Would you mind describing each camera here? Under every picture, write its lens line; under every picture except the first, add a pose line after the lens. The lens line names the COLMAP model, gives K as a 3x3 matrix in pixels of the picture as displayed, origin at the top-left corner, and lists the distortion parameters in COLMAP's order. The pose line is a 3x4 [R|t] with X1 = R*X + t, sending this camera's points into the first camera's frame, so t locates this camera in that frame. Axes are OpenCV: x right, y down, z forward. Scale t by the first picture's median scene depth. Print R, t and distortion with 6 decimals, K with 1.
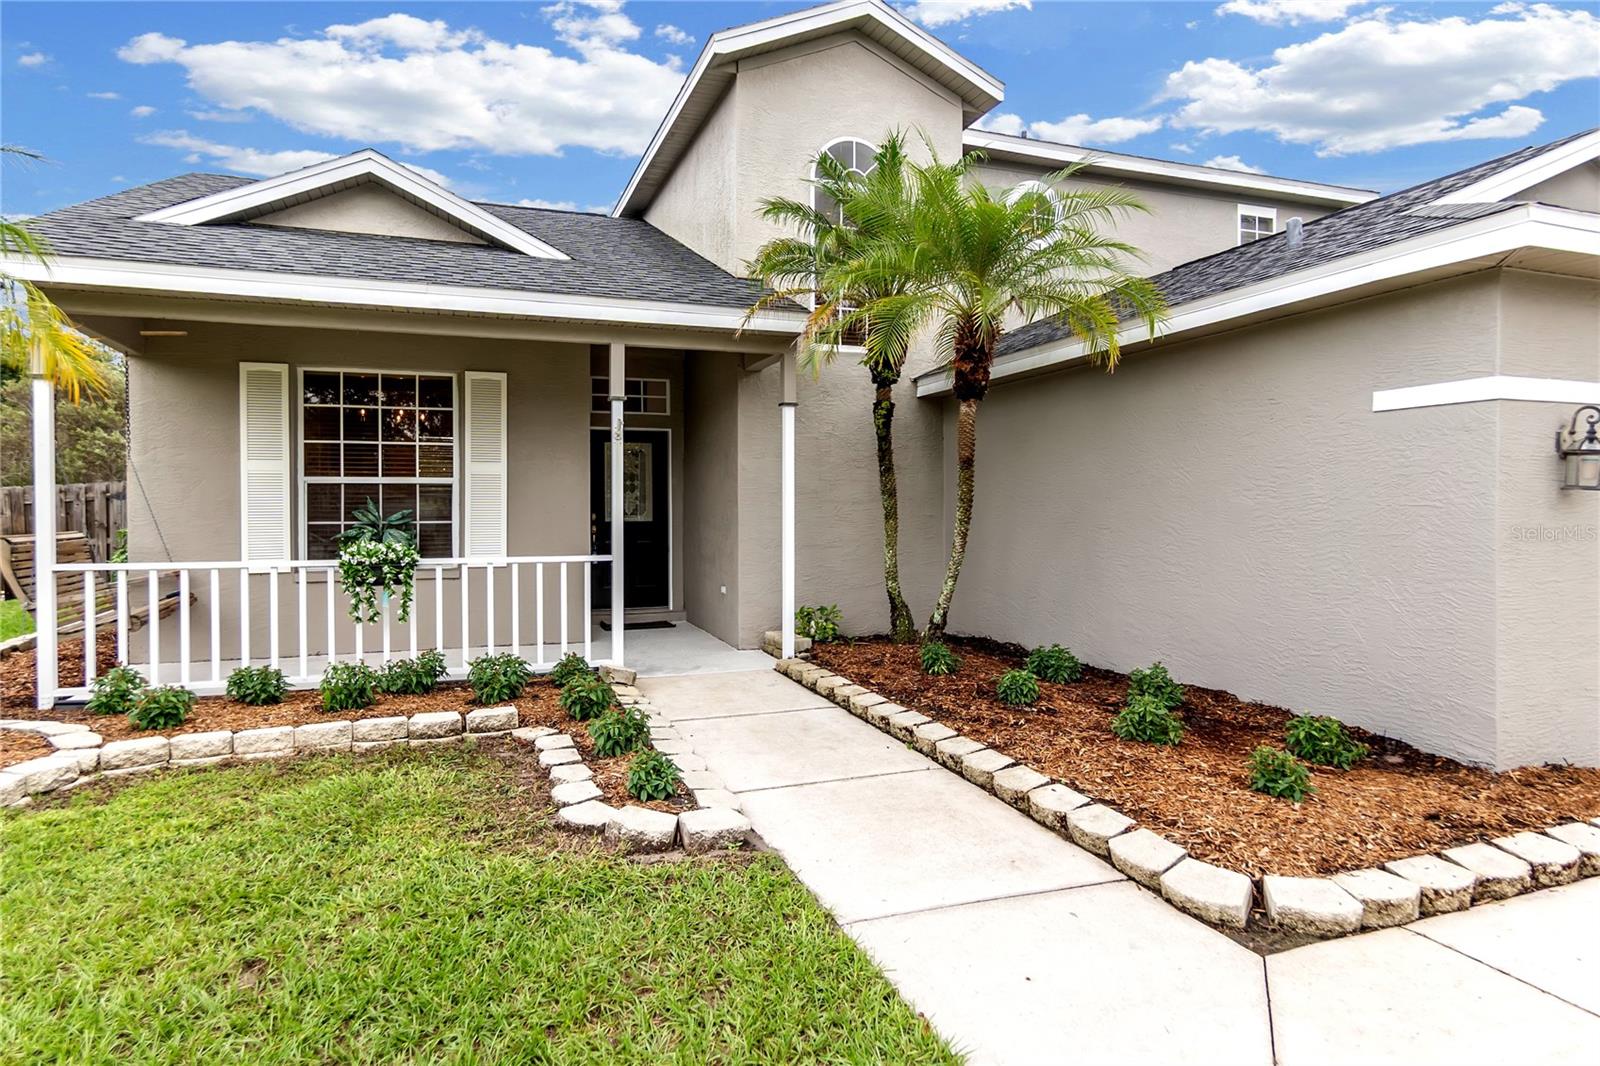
lens RADIAL K [[903.9, 0, 800.0], [0, 903.9, 533.0], [0, 0, 1]] dist [-0.001283, -0.000050]
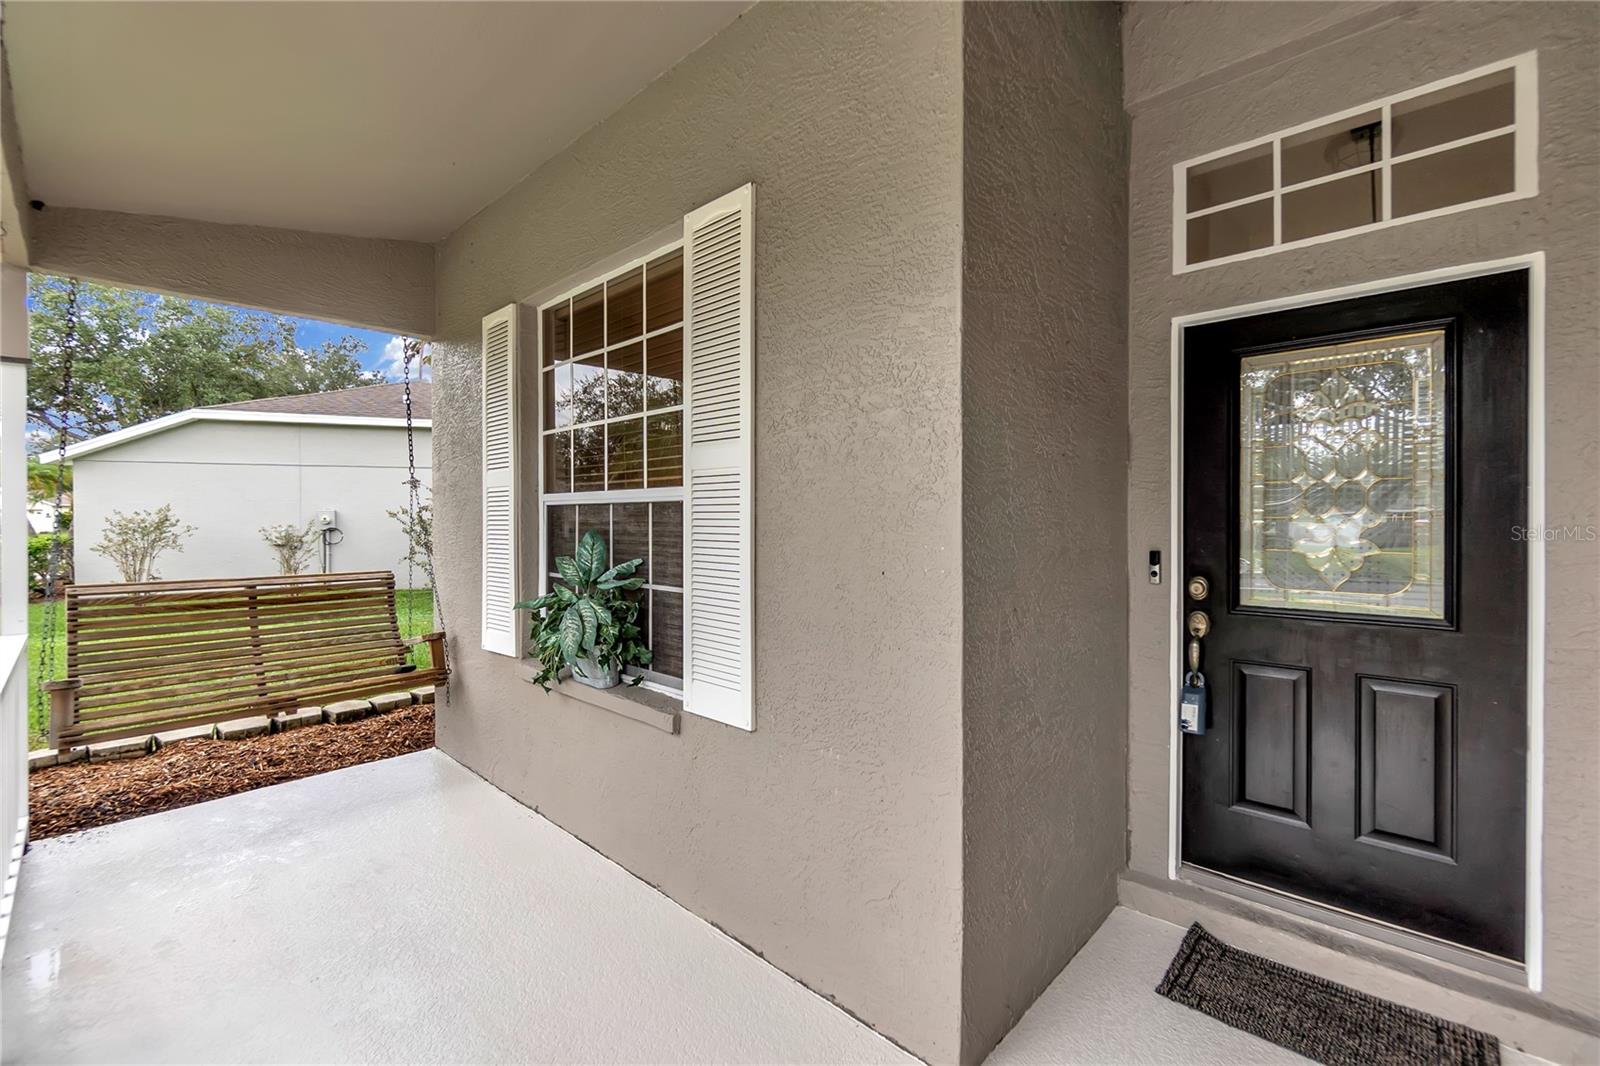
lens RADIAL K [[705.4, 0, 783.3], [0, 705.4, 521.5], [0, 0, 1]] dist [-0.001427, -0.000069]
pose [[0.454080, 0.006092, -0.890940, -0.083038], [-0.023676, 0.999706, -0.005231, -0.045159], [0.890646, 0.023470, 0.454091, 0.913621]]
